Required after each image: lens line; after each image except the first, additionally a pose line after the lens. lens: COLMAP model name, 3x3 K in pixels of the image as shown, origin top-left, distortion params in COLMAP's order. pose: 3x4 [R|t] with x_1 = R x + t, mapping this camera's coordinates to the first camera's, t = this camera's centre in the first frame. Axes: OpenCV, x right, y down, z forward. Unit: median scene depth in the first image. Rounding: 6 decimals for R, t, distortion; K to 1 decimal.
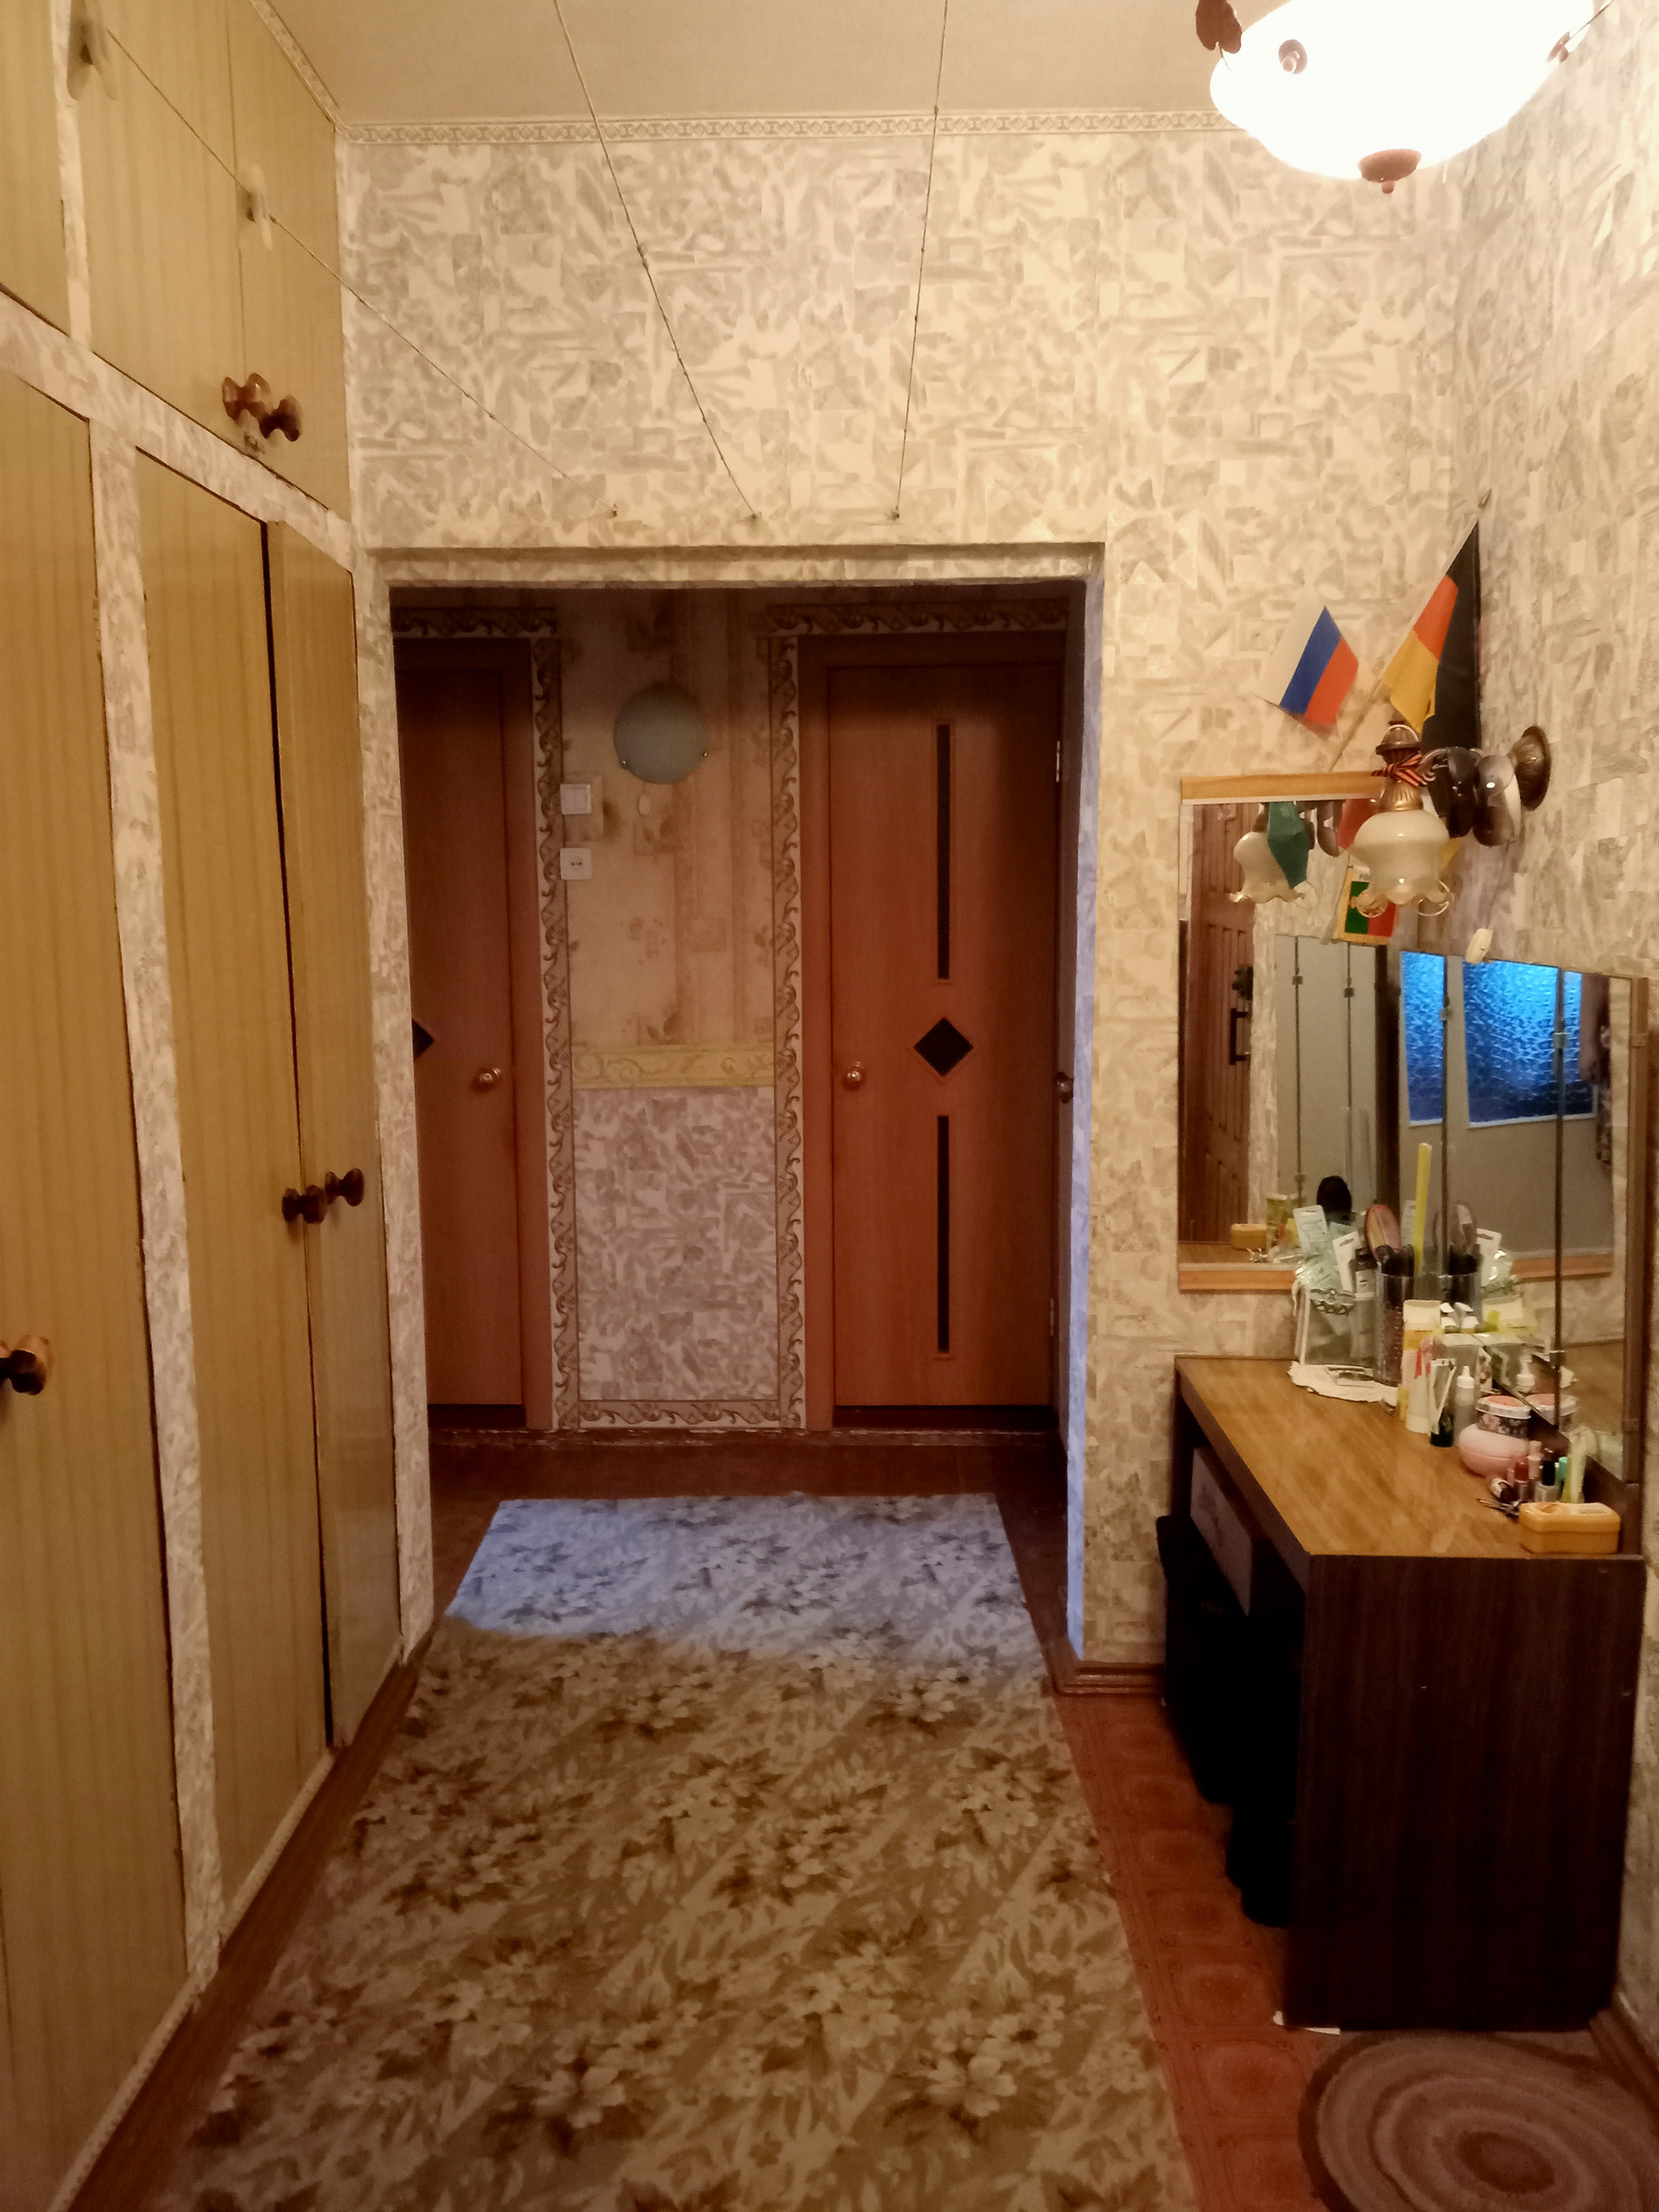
lens RADIAL K [[1673.9, 0, 829.8], [0, 1673.9, 1121.3], [0, 0, 1]] dist [-0.001595, 0.007879]
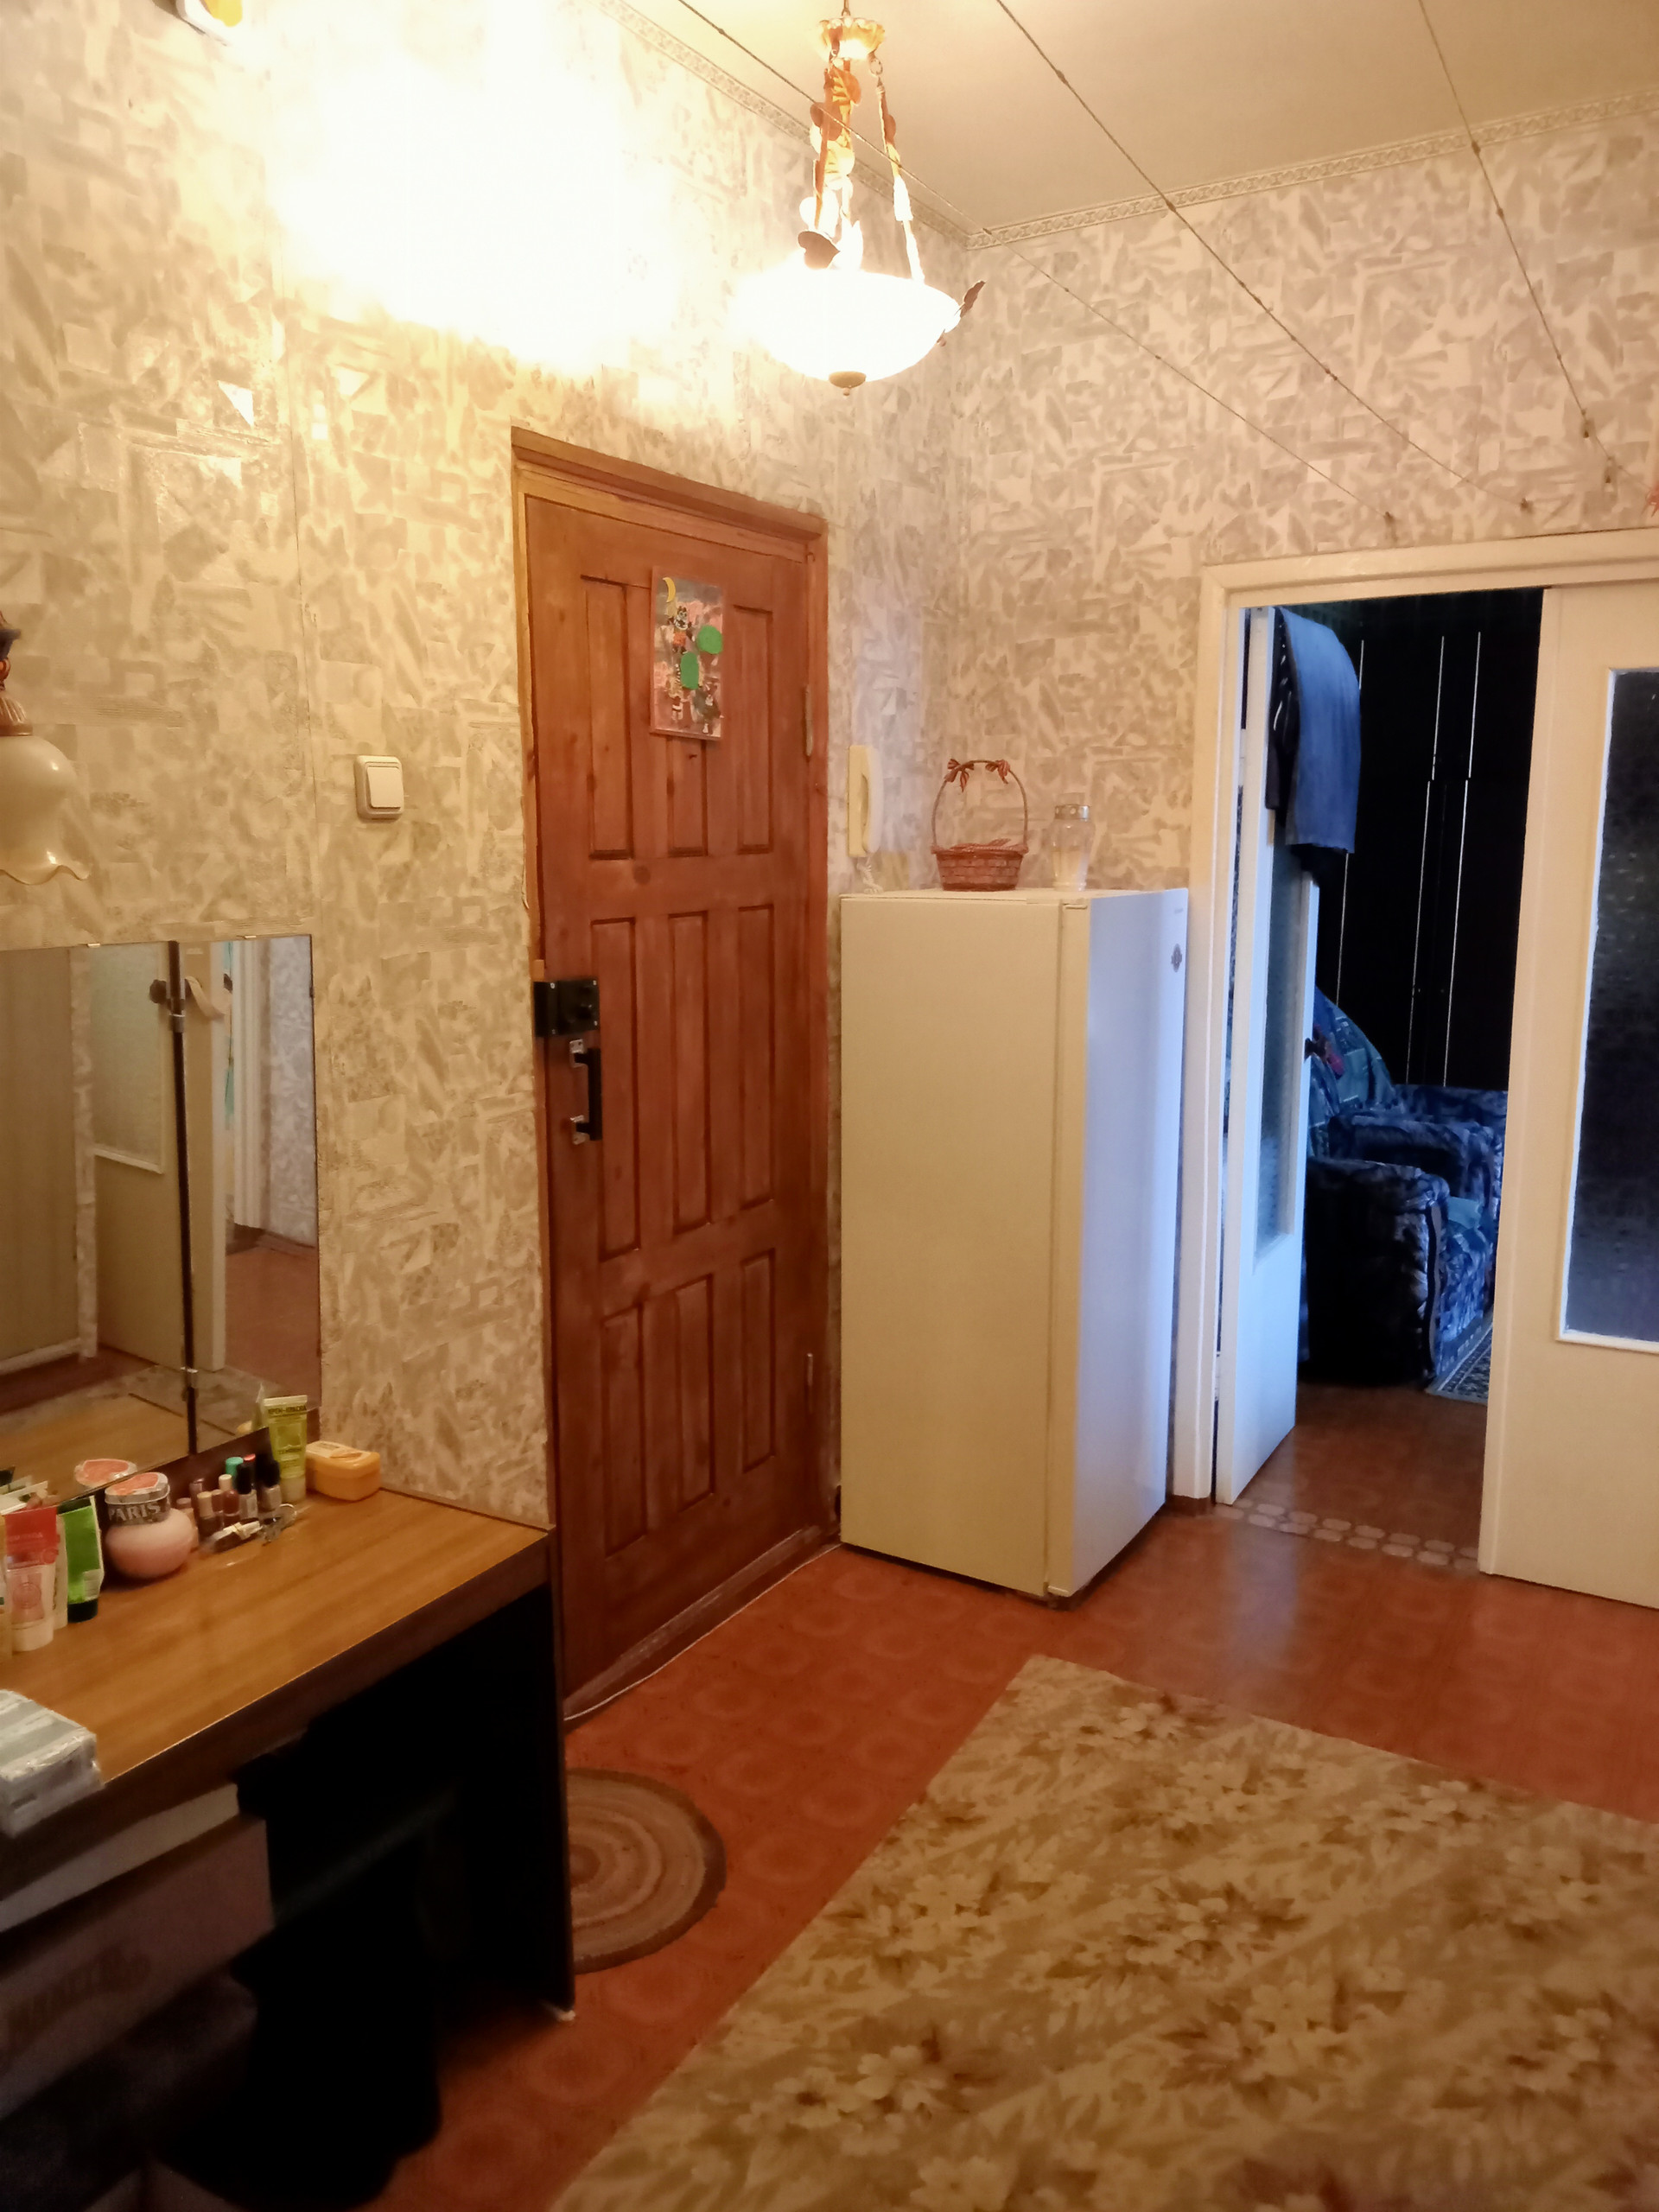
lens RADIAL K [[1673.9, 0, 829.5], [0, 1673.9, 1103.2], [0, 0, 1]] dist [-0.001595, 0.007879]
pose [[-0.872843, -0.075251, 0.482164, -0.181721], [0.062722, 0.962545, 0.263766, -0.172253], [-0.483953, 0.260469, -0.835431, 1.279479]]
